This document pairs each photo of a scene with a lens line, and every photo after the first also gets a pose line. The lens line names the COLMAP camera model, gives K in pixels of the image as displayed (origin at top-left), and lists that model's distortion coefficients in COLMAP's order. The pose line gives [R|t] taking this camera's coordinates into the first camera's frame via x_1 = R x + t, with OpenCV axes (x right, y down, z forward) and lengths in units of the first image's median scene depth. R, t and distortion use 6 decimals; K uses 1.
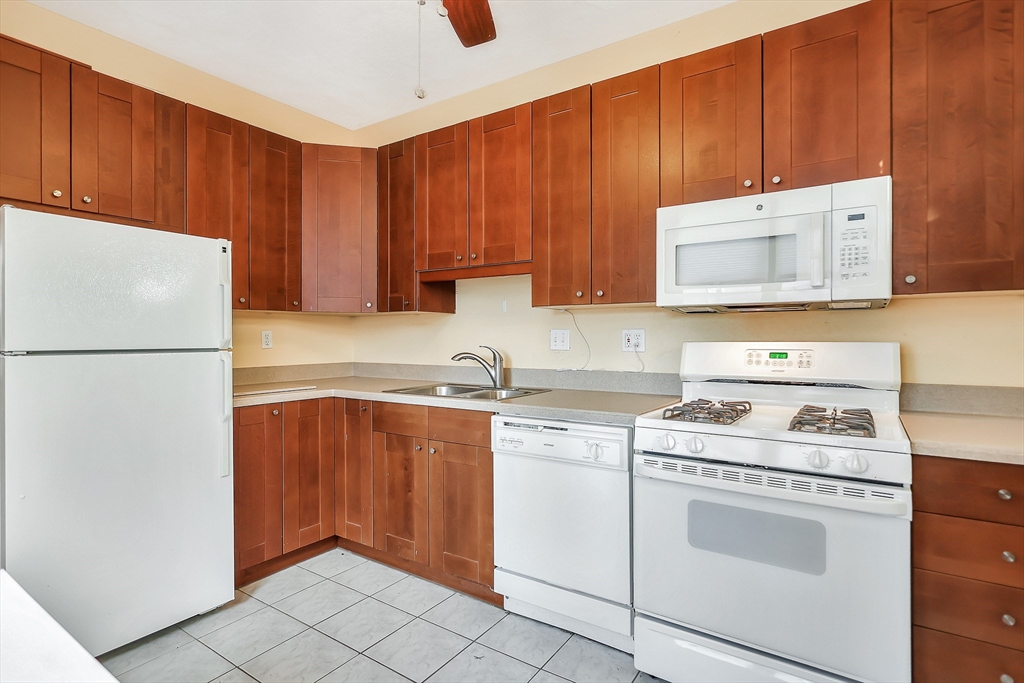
lens RADIAL K [[506.0, 0, 511.4], [0, 506.0, 338.6], [0, 0, 1]] dist [-0.003347, -0.001513]
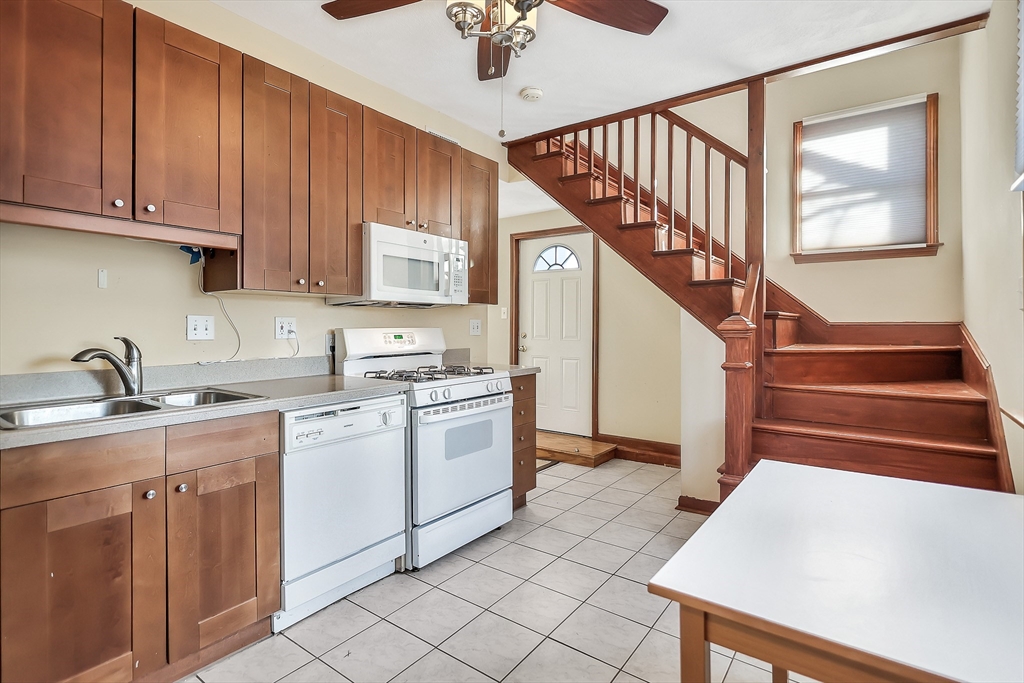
lens RADIAL K [[506.0, 0, 505.1], [0, 506.0, 327.0], [0, 0, 1]] dist [-0.003347, -0.001513]
pose [[0.043749, -0.000758, 0.999042, -0.955269], [0.004838, 0.999988, 0.000546, 0.004744], [-0.999031, 0.004809, 0.043752, 0.612947]]
